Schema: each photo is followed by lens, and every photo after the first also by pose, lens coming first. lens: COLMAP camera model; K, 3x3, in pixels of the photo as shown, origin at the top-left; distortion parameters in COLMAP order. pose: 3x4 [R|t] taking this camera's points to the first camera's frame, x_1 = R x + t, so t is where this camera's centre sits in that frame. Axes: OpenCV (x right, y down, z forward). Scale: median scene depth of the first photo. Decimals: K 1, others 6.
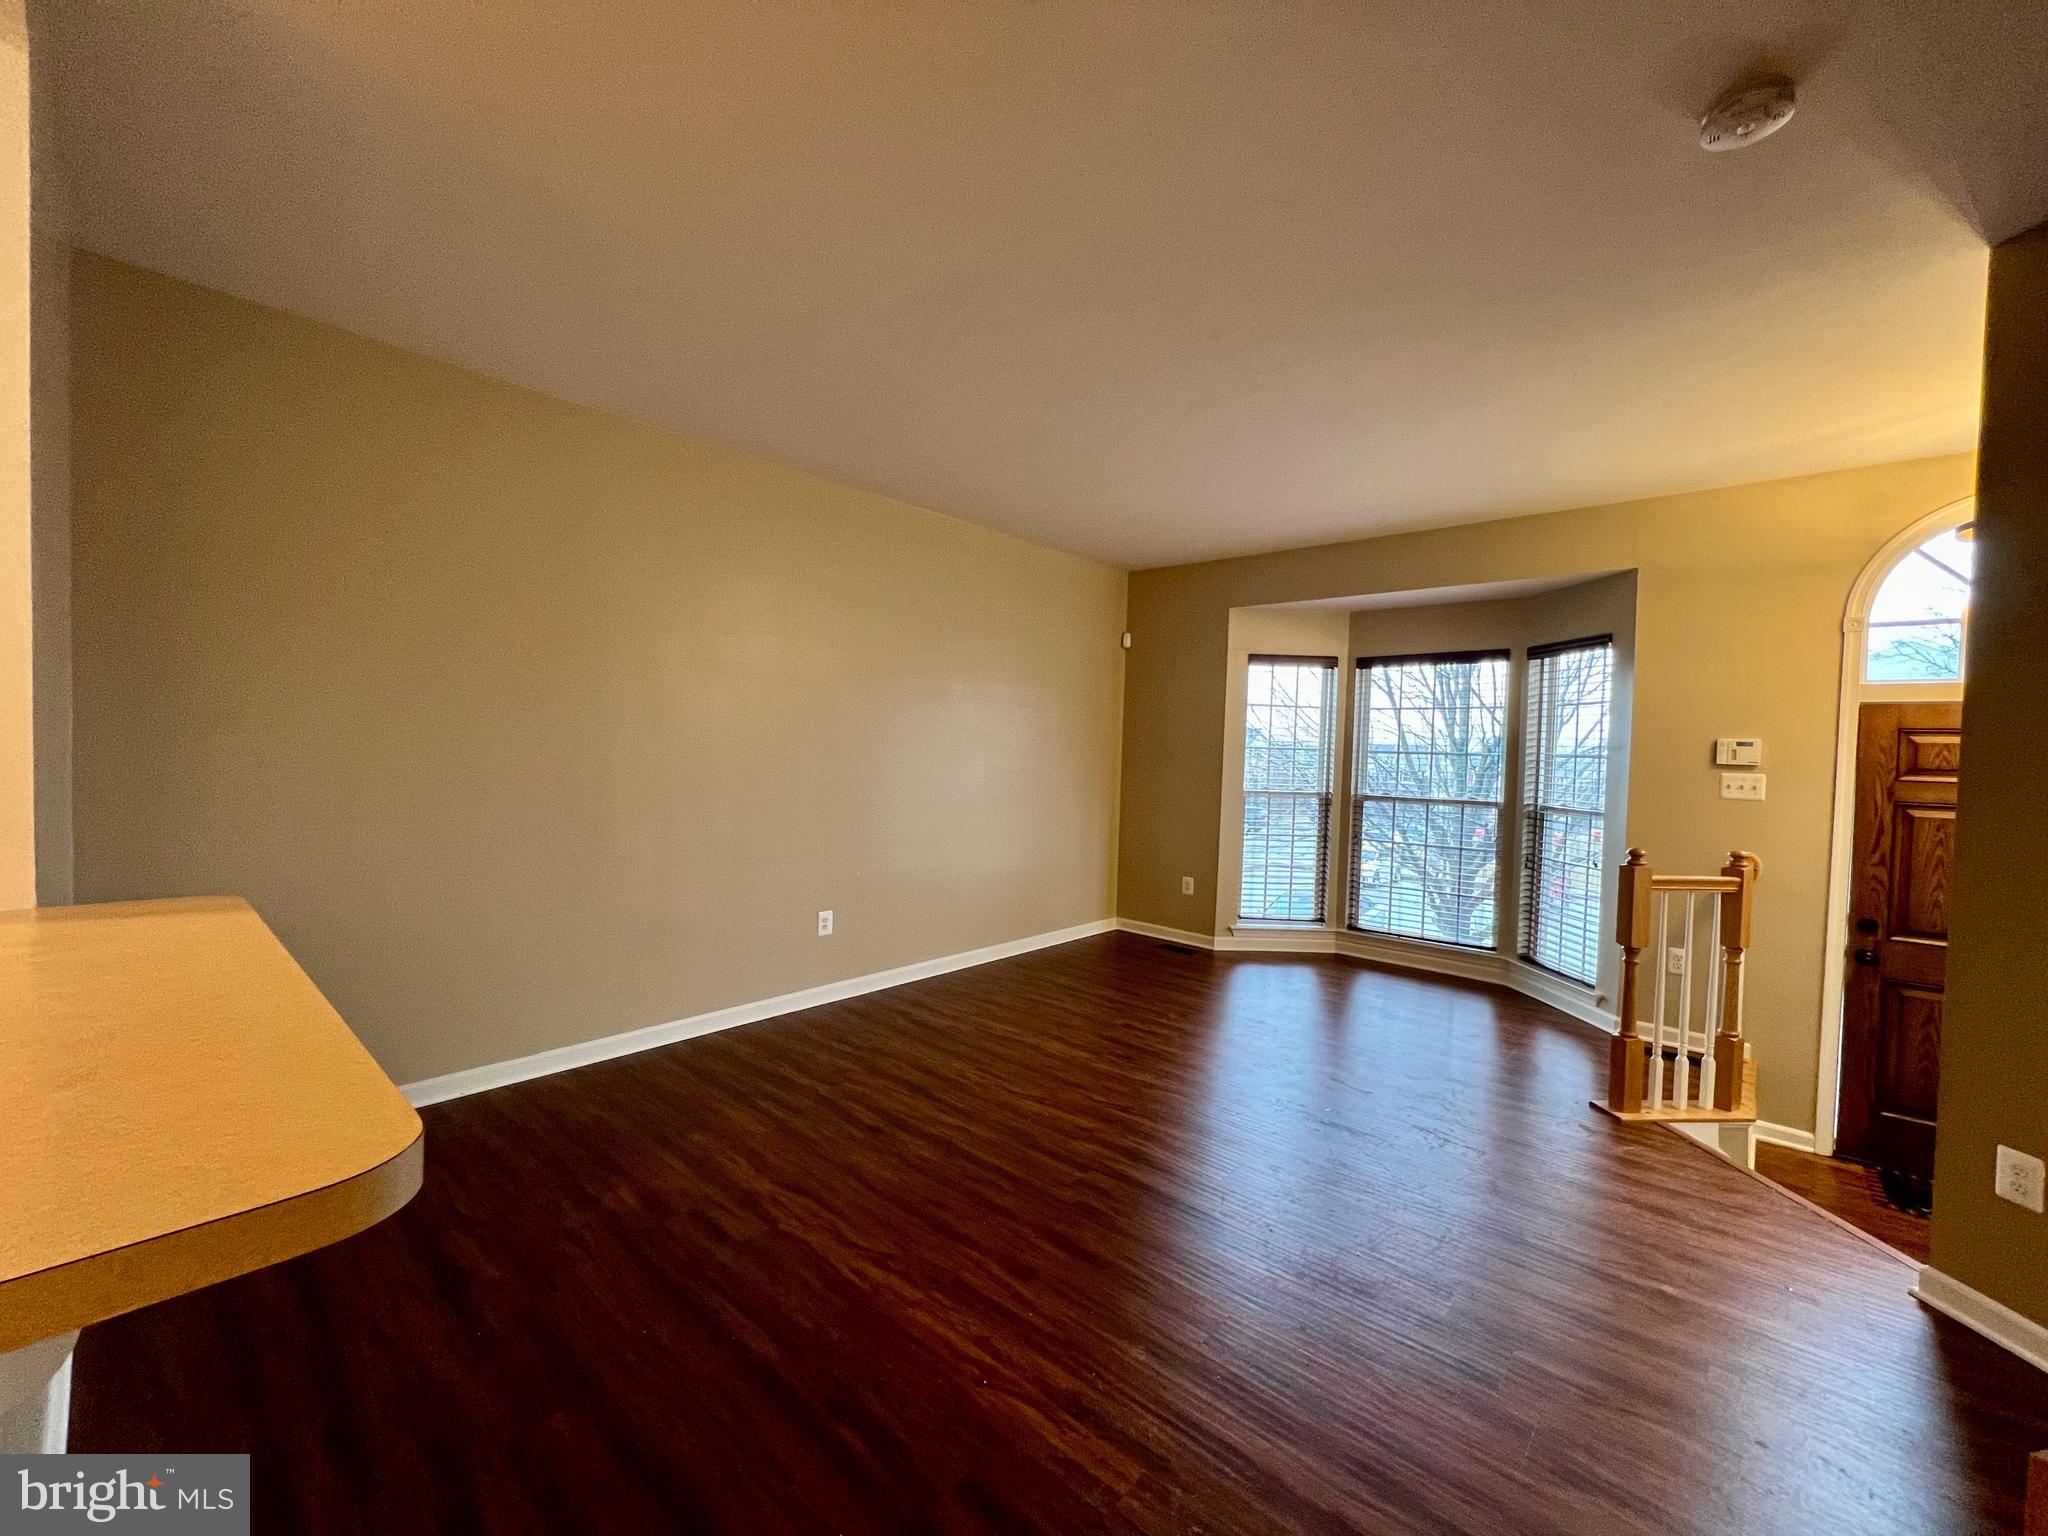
lens RADIAL K [[810.1, 0, 1019.4], [0, 810.1, 766.2], [0, 0, 1]] dist [0.000086, -0.000206]
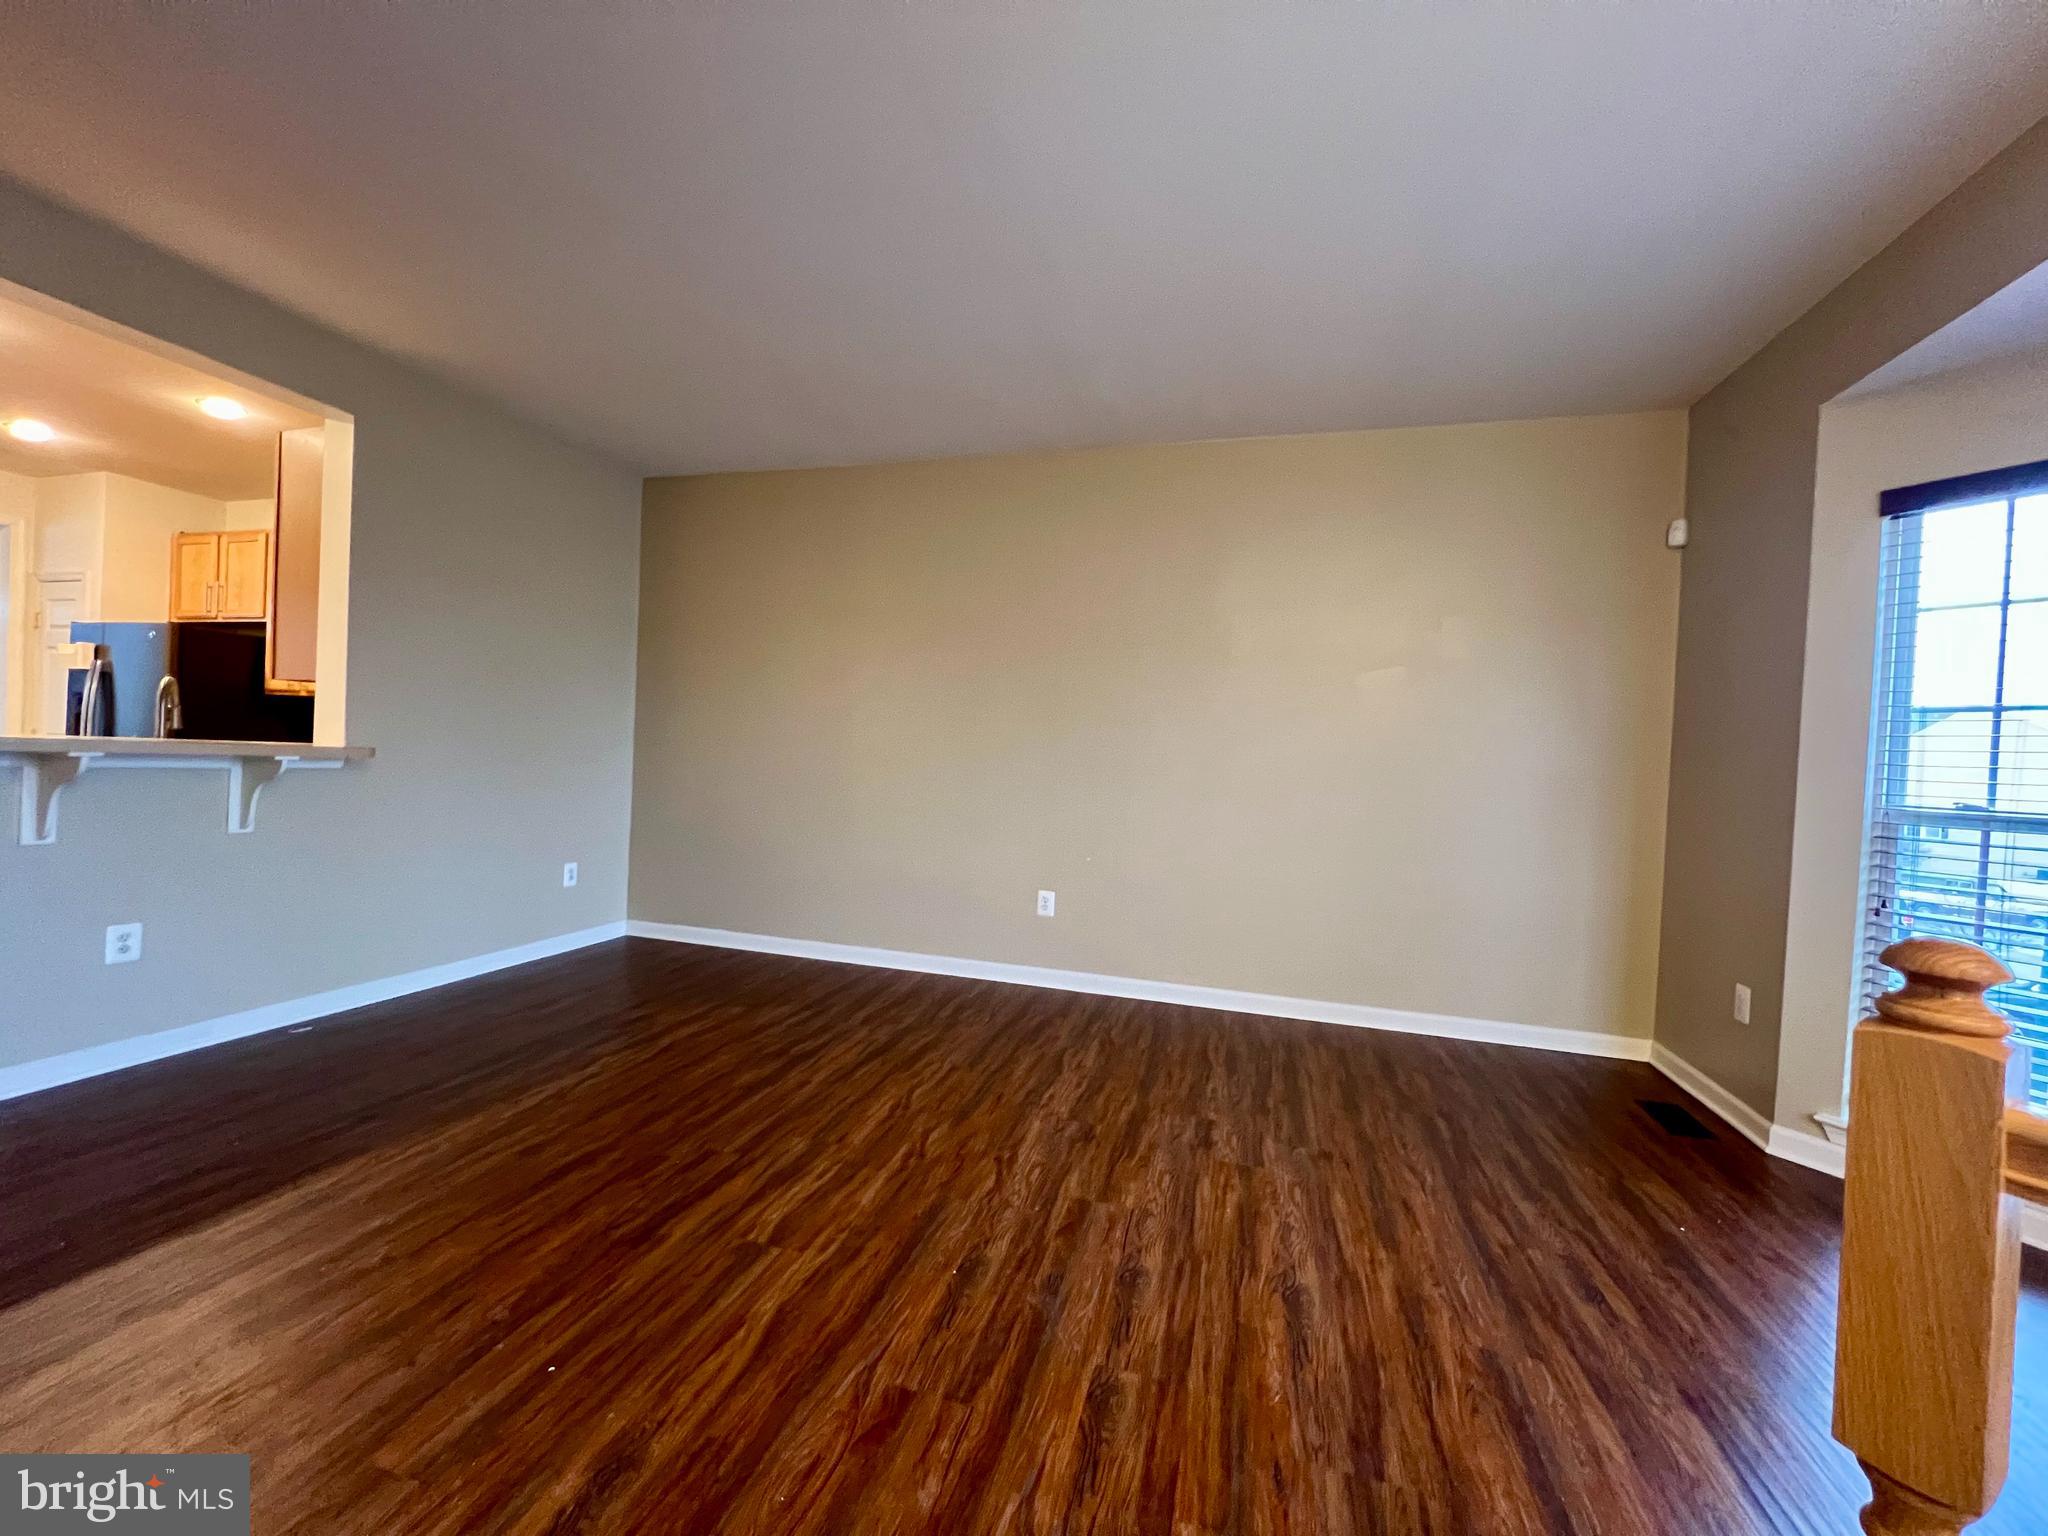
lens RADIAL K [[810.1, 0, 1016.7], [0, 810.1, 766.9], [0, 0, 1]] dist [0.000086, -0.000206]
pose [[0.437853, 0.001242, -0.899046, 0.720622], [-0.051959, 0.998363, -0.023926, 0.064489], [0.897544, 0.057190, 0.437201, 0.622766]]
